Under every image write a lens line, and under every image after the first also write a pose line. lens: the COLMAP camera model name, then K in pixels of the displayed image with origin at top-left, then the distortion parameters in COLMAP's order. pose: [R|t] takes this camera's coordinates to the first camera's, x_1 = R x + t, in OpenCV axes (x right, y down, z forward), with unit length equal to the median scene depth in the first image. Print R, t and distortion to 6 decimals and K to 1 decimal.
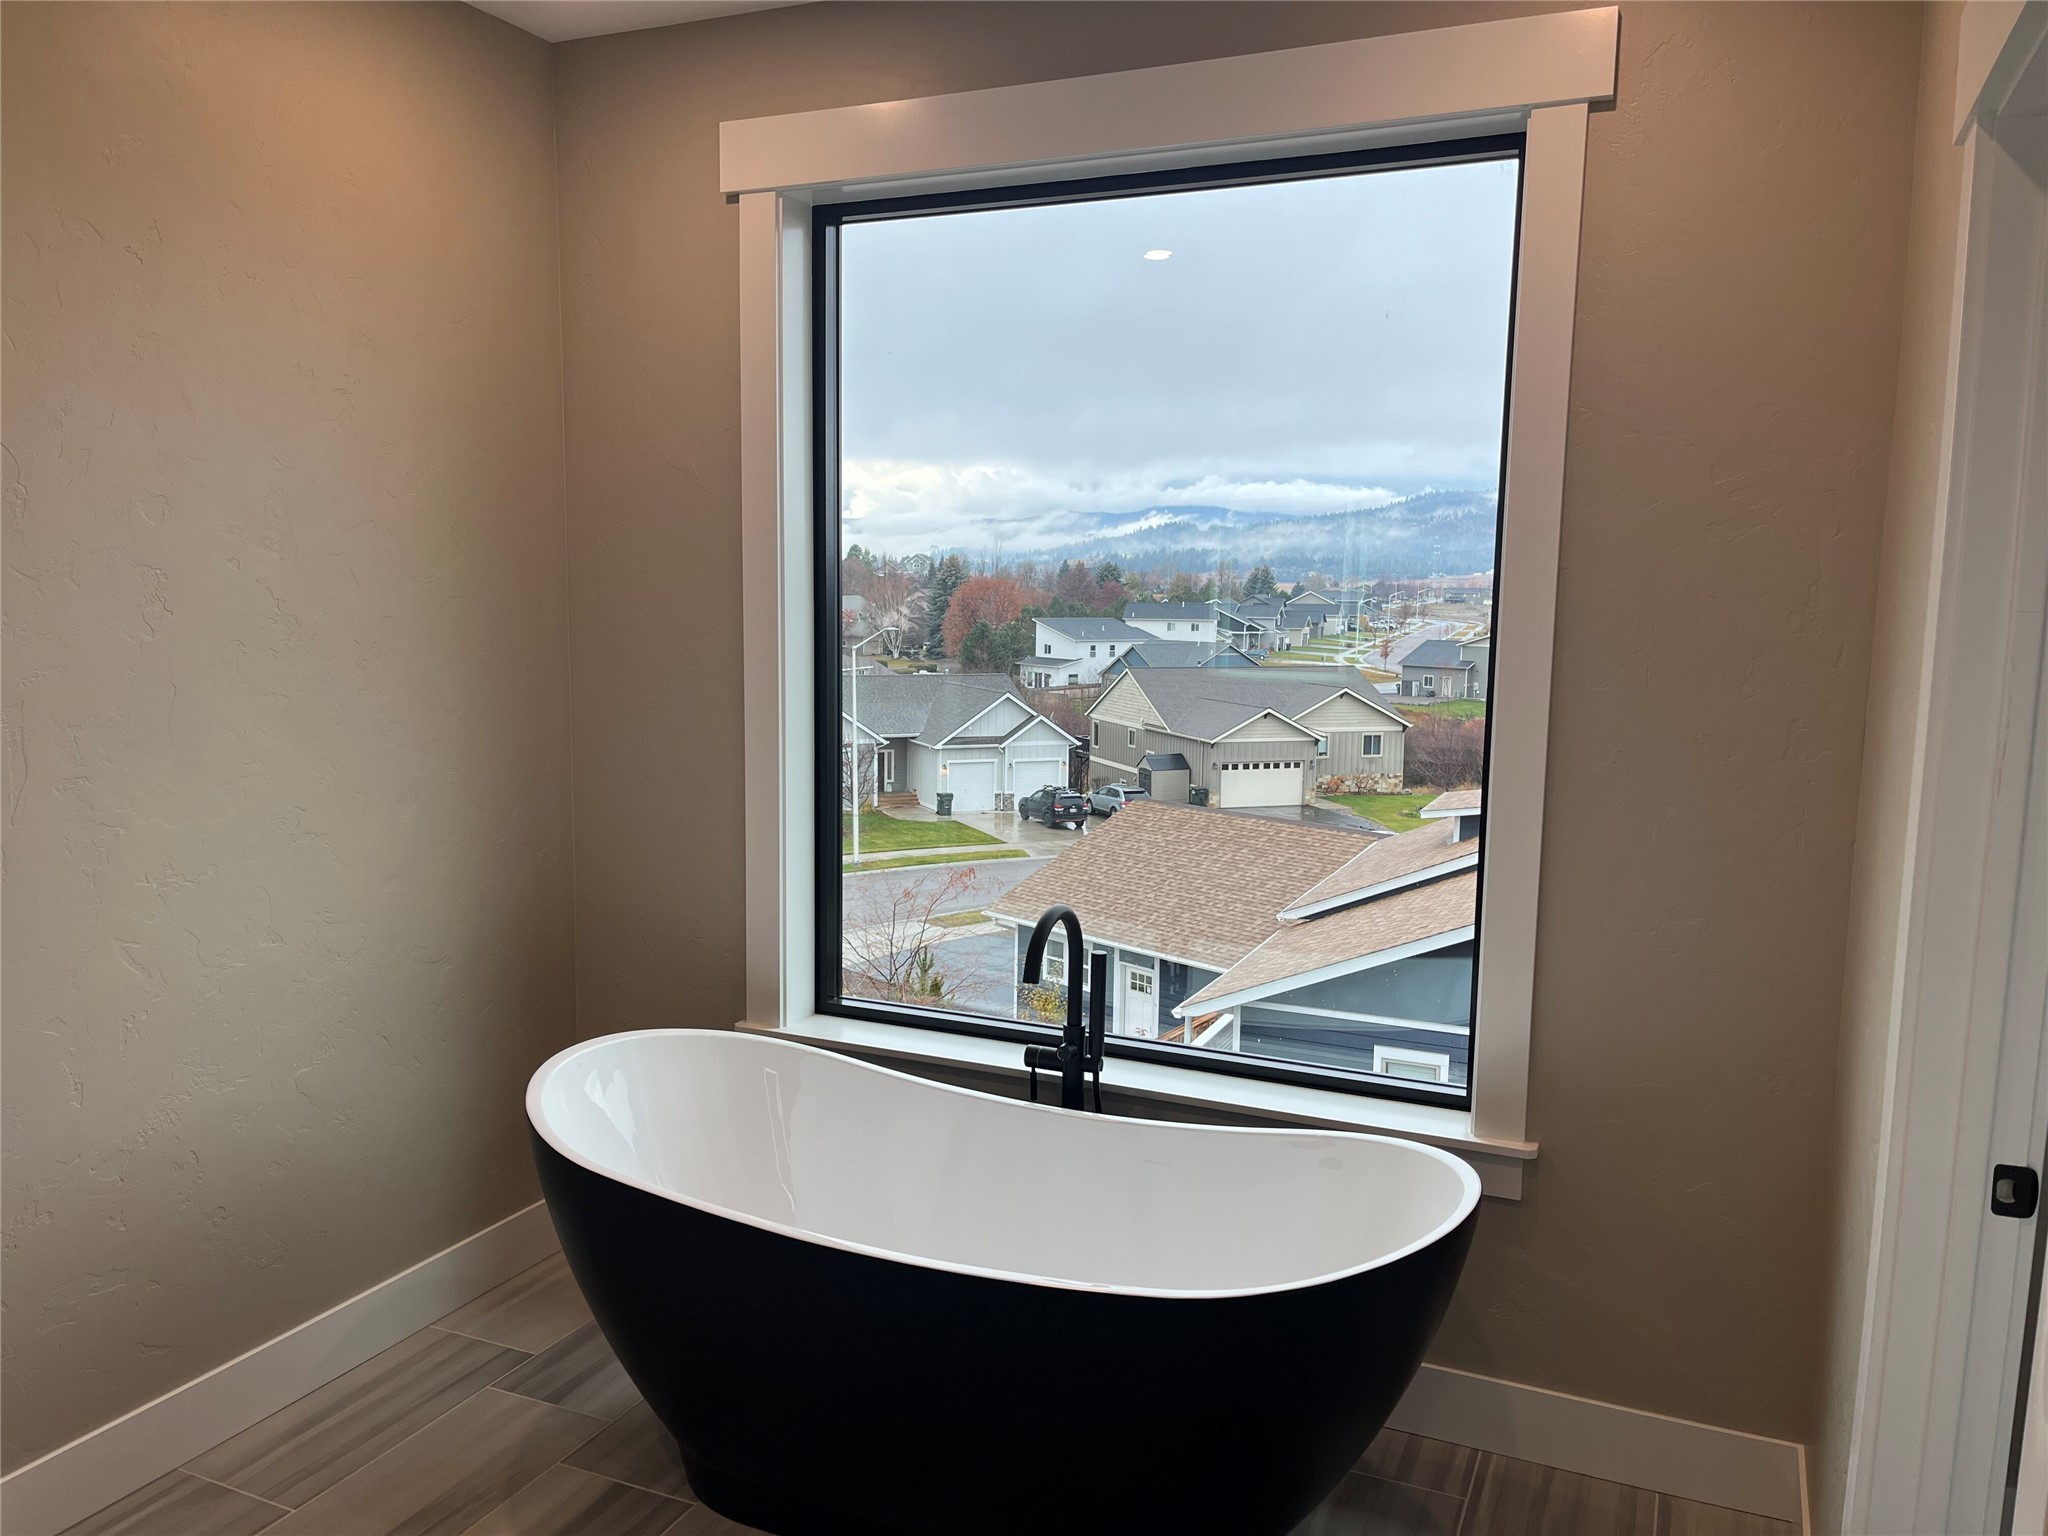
lens RADIAL K [[1546.2, 0, 1020.2], [0, 1546.2, 752.8], [0, 0, 1]] dist [0.074417, -0.103227]
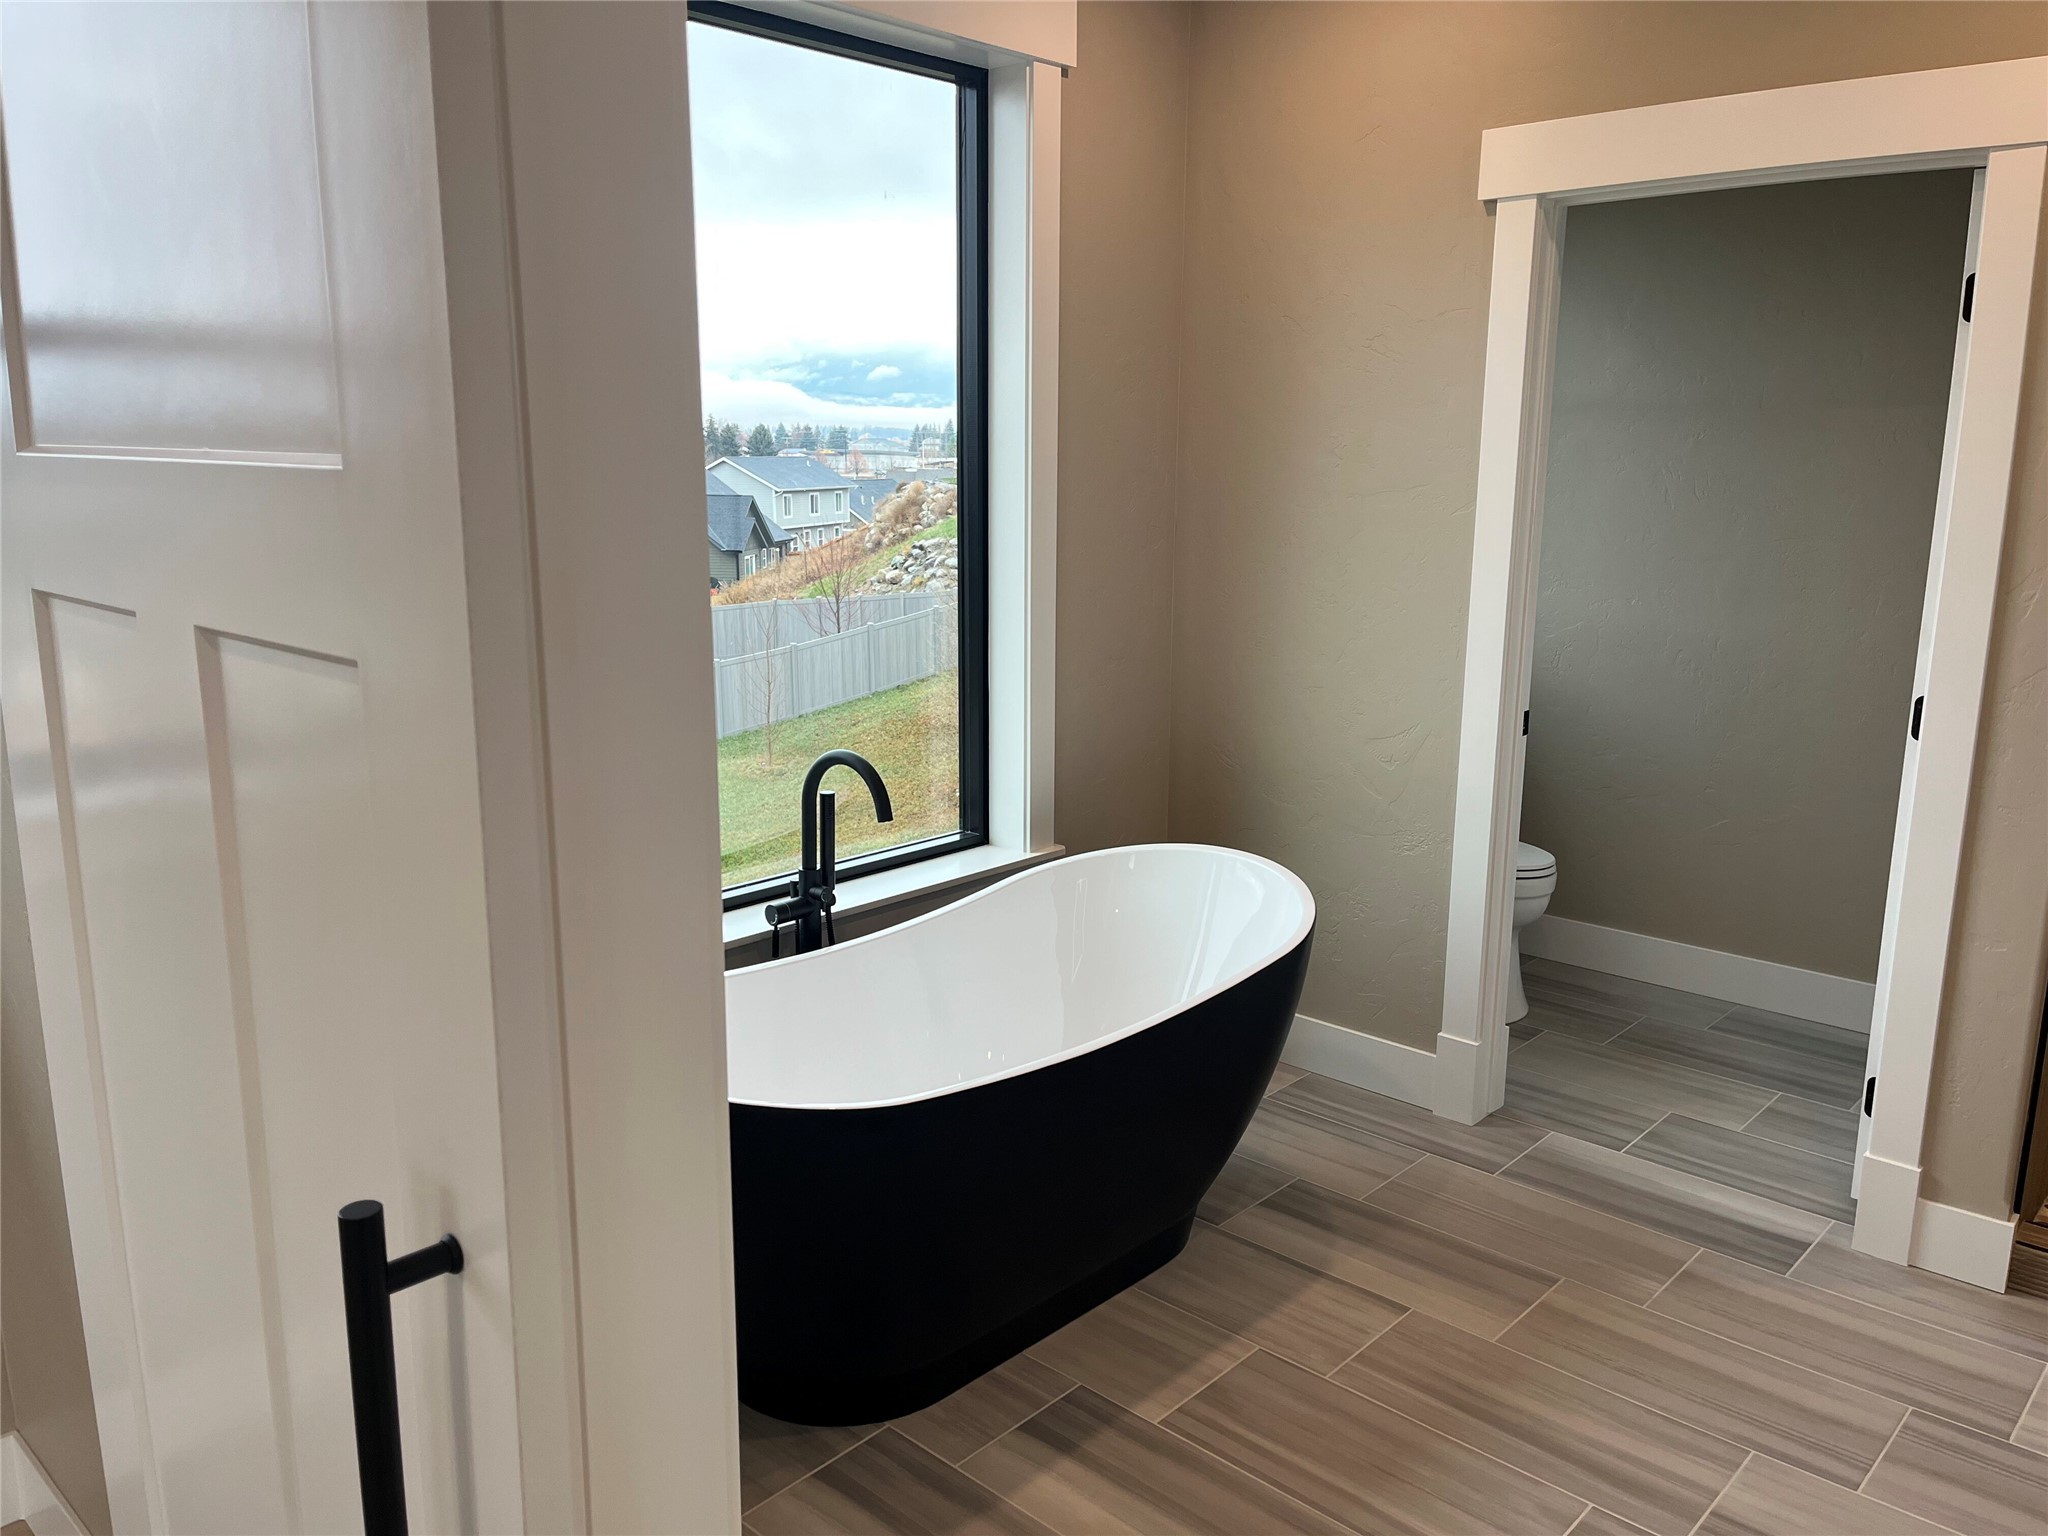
lens RADIAL K [[1546.2, 0, 1020.2], [0, 1546.2, 752.8], [0, 0, 1]] dist [0.074417, -0.103227]
pose [[0.312092, -0.195286, 0.929764, -0.861835], [0.102350, 0.979861, 0.171453, -0.061671], [-0.944523, 0.041652, 0.325795, 0.529766]]
